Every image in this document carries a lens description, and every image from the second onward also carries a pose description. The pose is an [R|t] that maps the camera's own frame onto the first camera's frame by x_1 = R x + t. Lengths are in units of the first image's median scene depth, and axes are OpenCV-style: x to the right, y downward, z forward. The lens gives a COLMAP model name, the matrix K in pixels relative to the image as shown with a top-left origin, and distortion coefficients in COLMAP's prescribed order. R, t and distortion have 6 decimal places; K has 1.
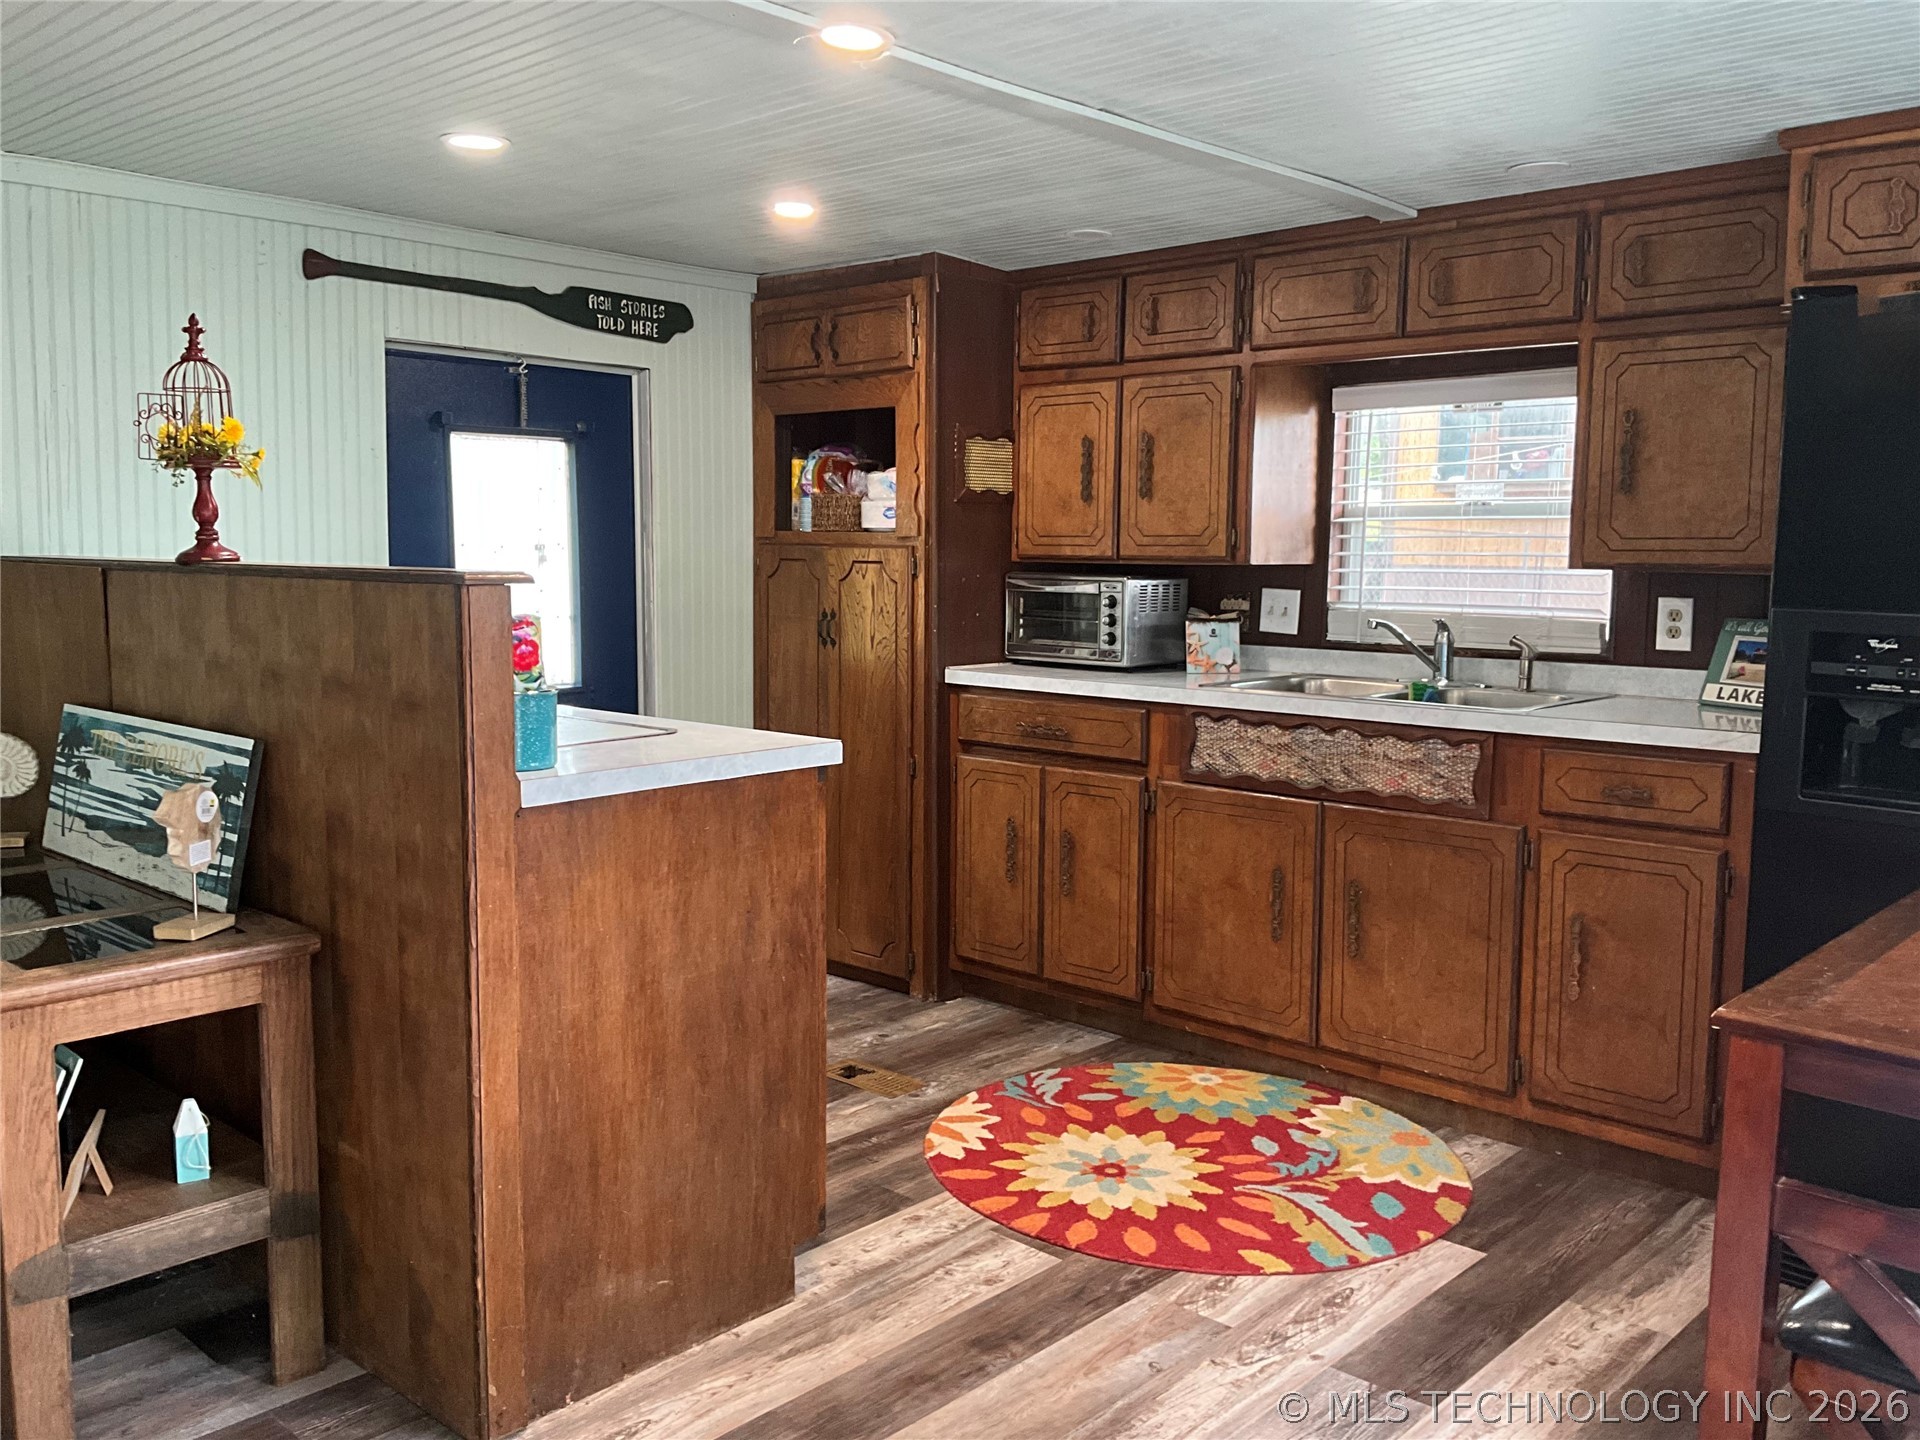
lens RADIAL K [[1576.7, 0, 959.4], [0, 1576.7, 712.7], [0, 0, 1]] dist [0.136418, -0.291134]
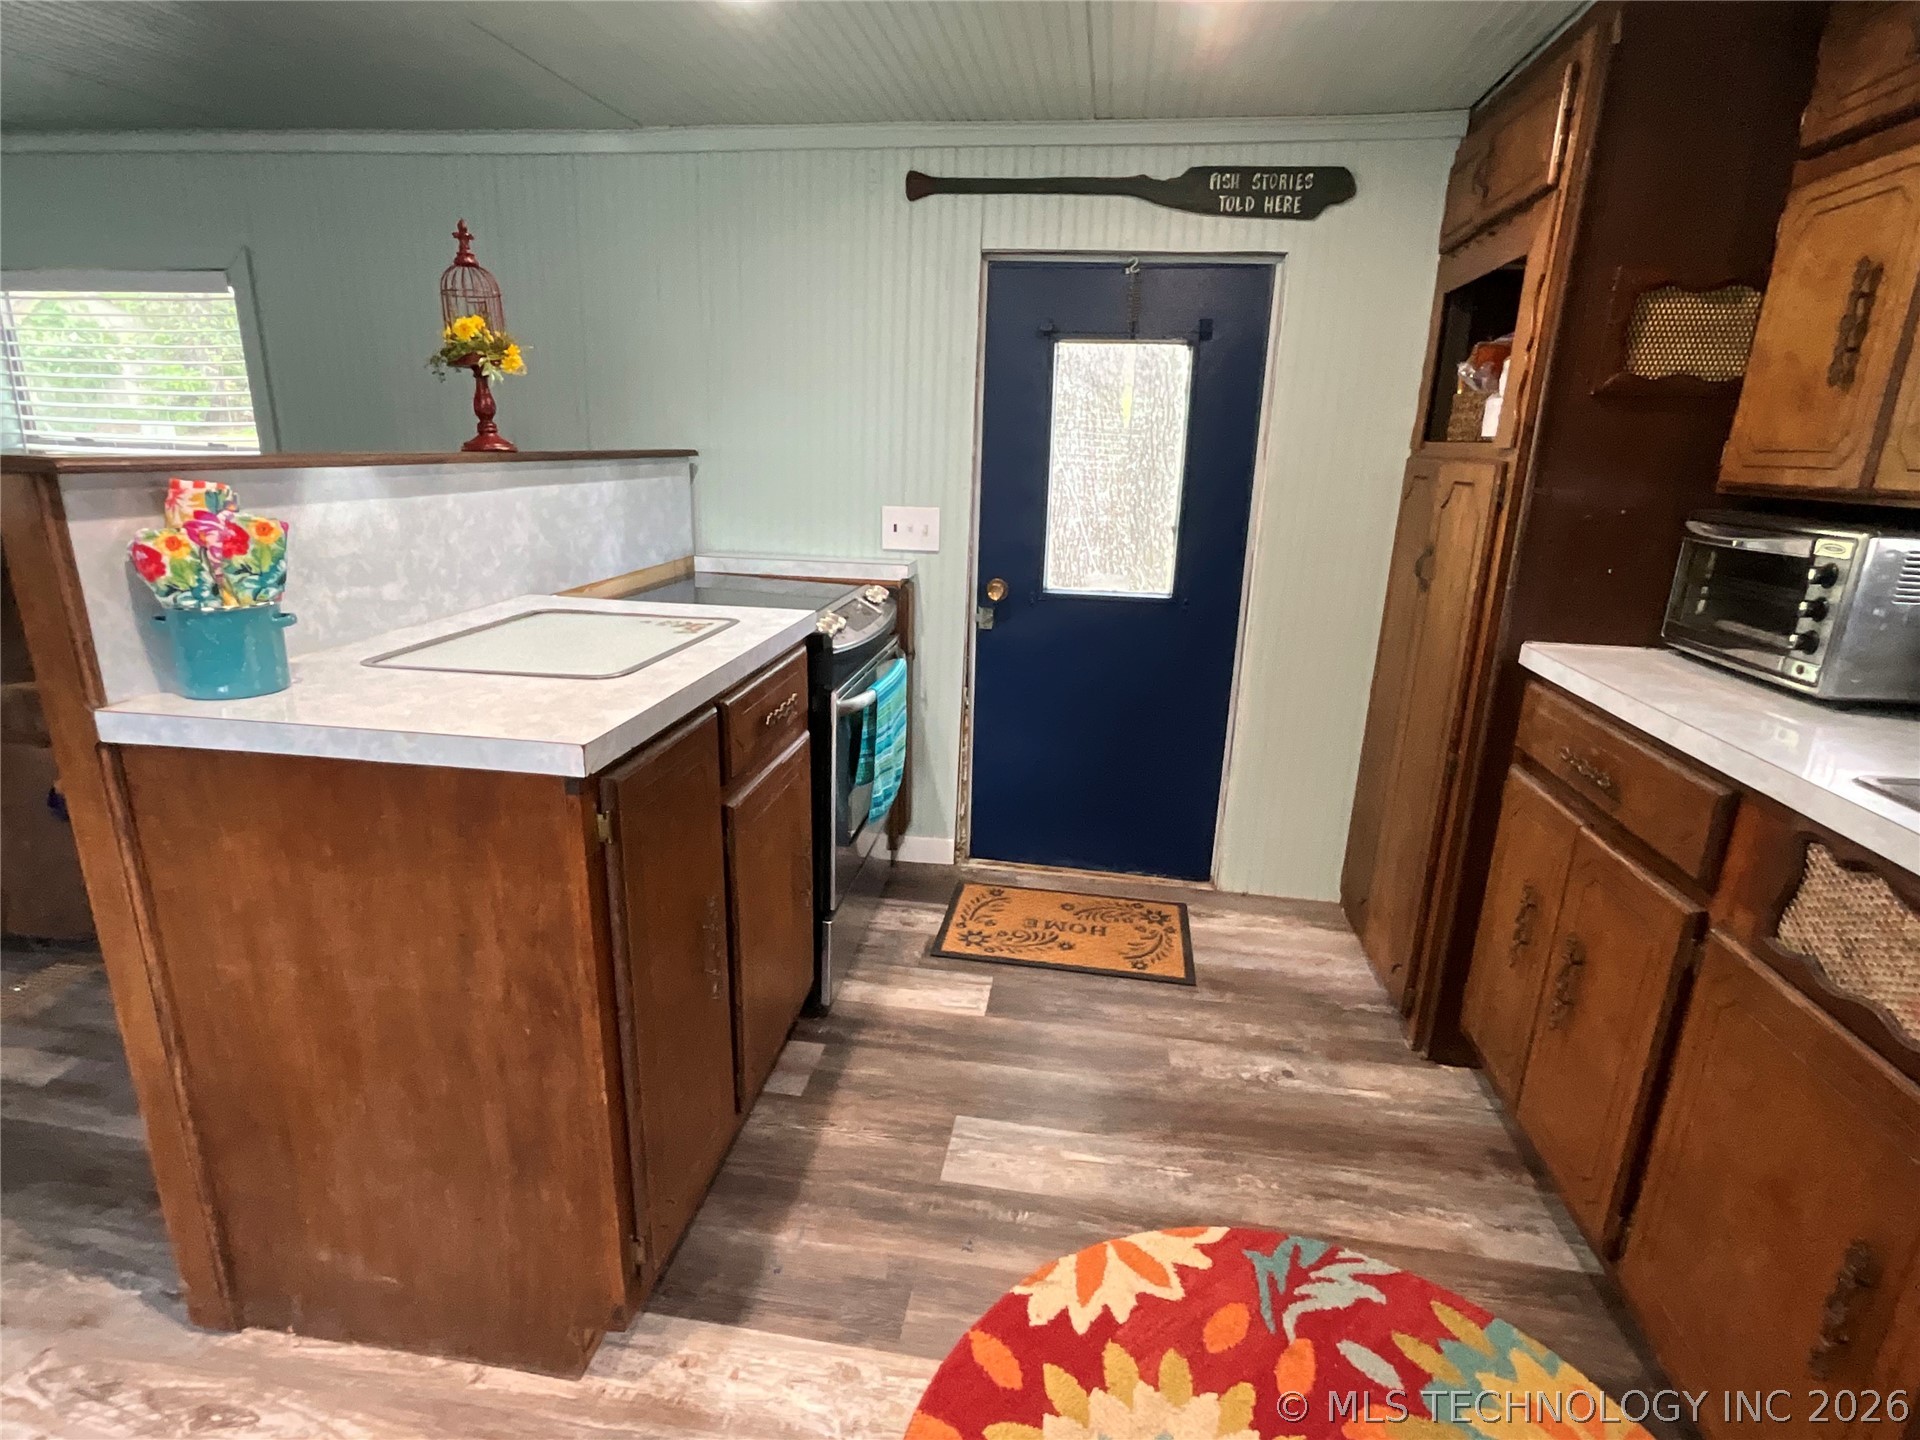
lens RADIAL K [[972.6, 0, 958.0], [0, 972.6, 721.4], [0, 0, 1]] dist [-0.003337, 0.001816]
pose [[0.559919, 0.236109, -0.794194, 0.251871], [-0.111582, 0.971293, 0.210092, -0.071077], [0.821000, -0.029017, 0.570191, 0.684283]]
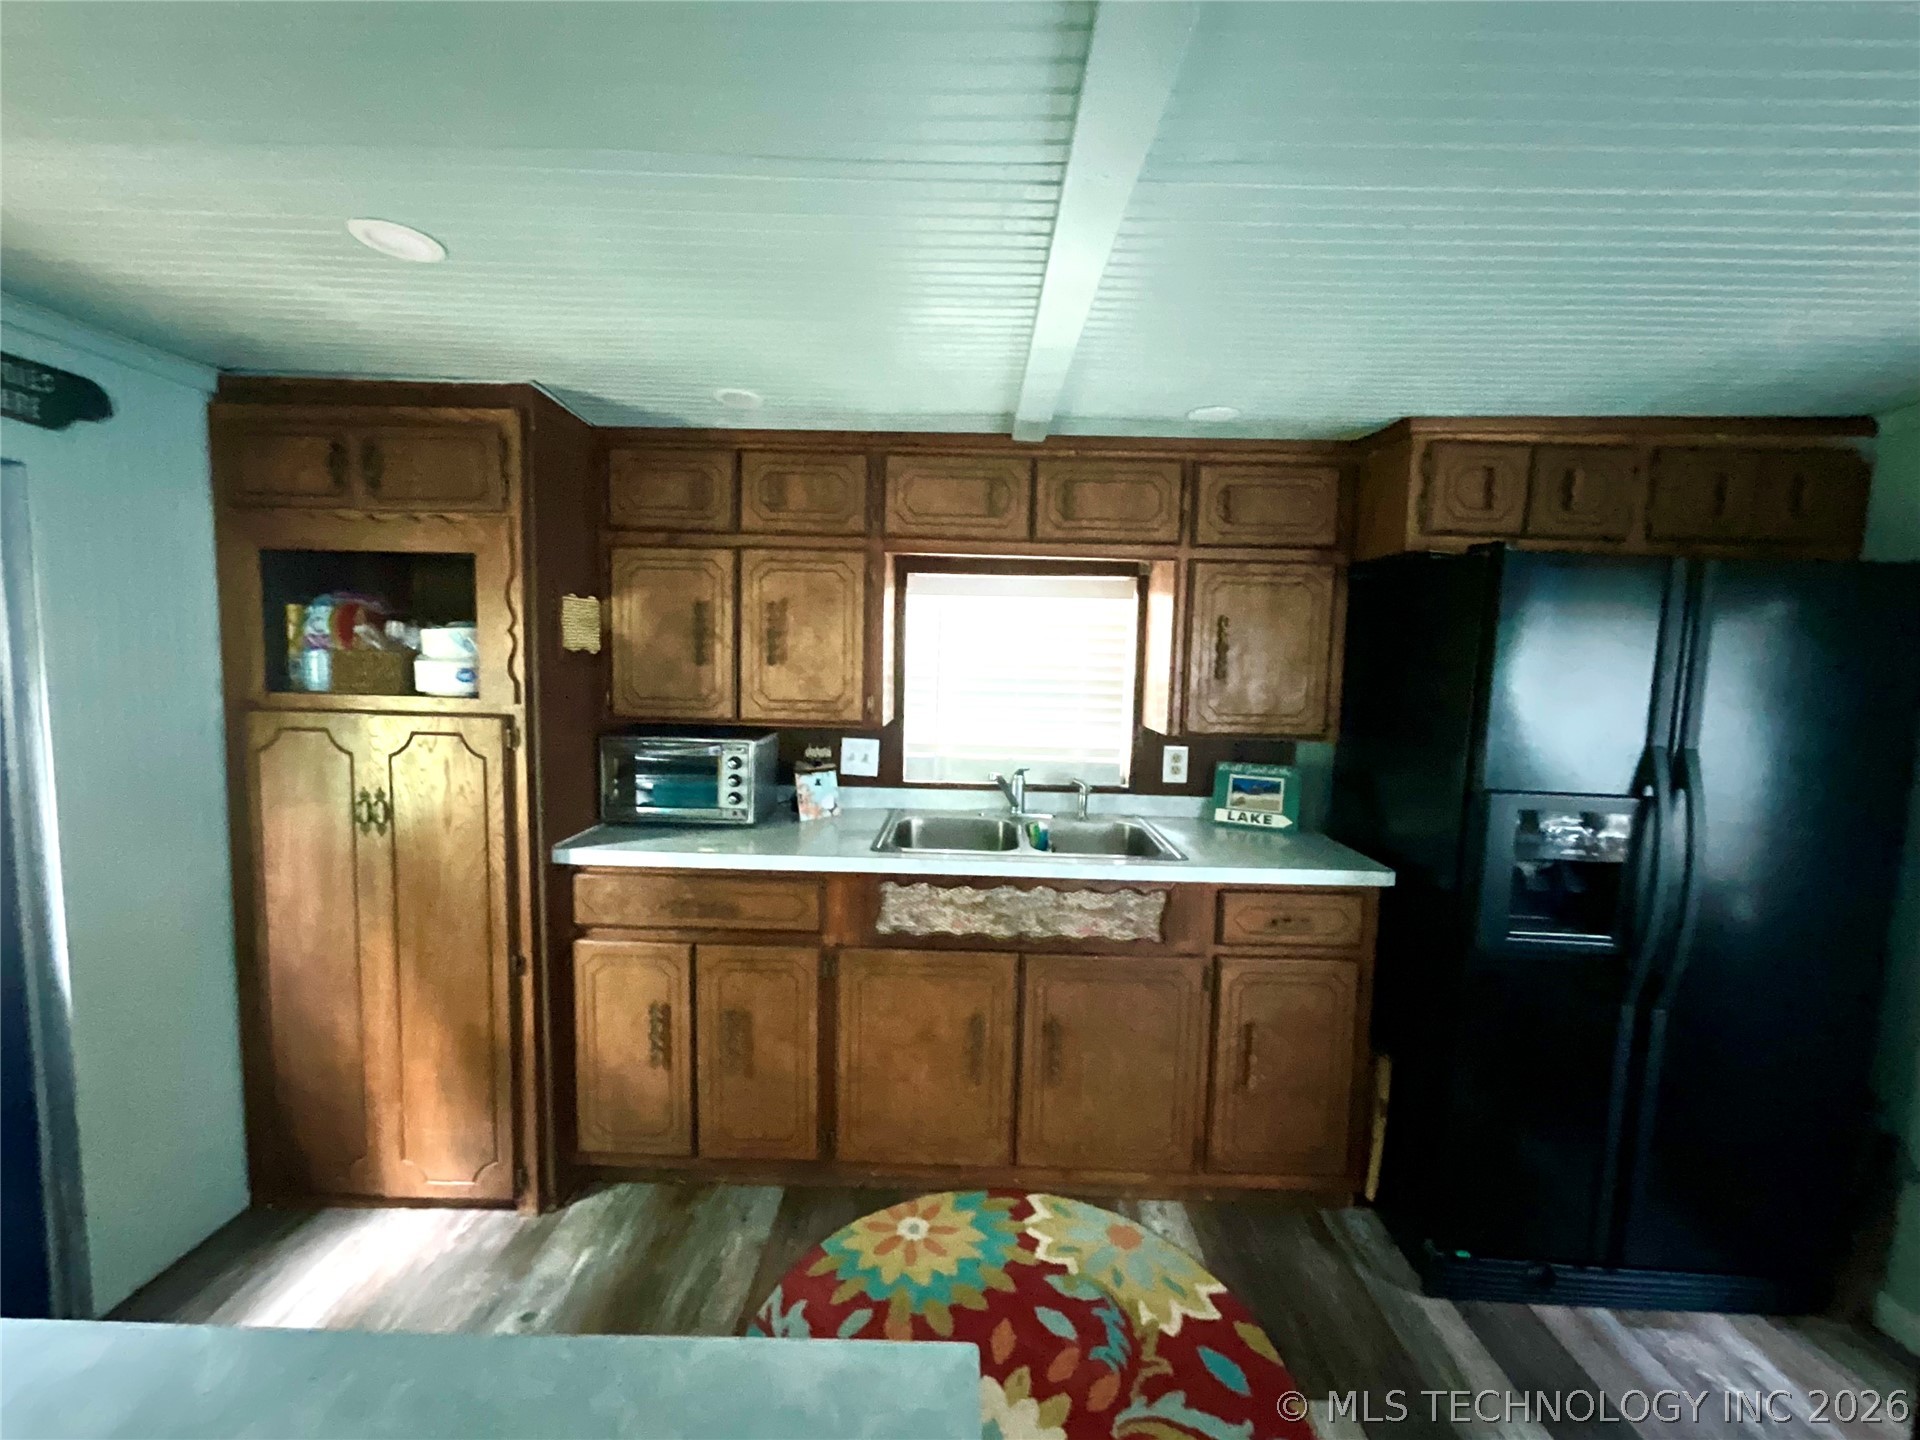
lens RADIAL K [[772.6, 0, 956.2], [0, 772.6, 720.5], [0, 0, 1]] dist [0.000807, 0.000007]
pose [[0.743288, -0.047919, 0.667253, -0.160938], [0.052325, 0.998540, 0.013424, -0.118352], [-0.666922, 0.024936, 0.744710, 0.643253]]
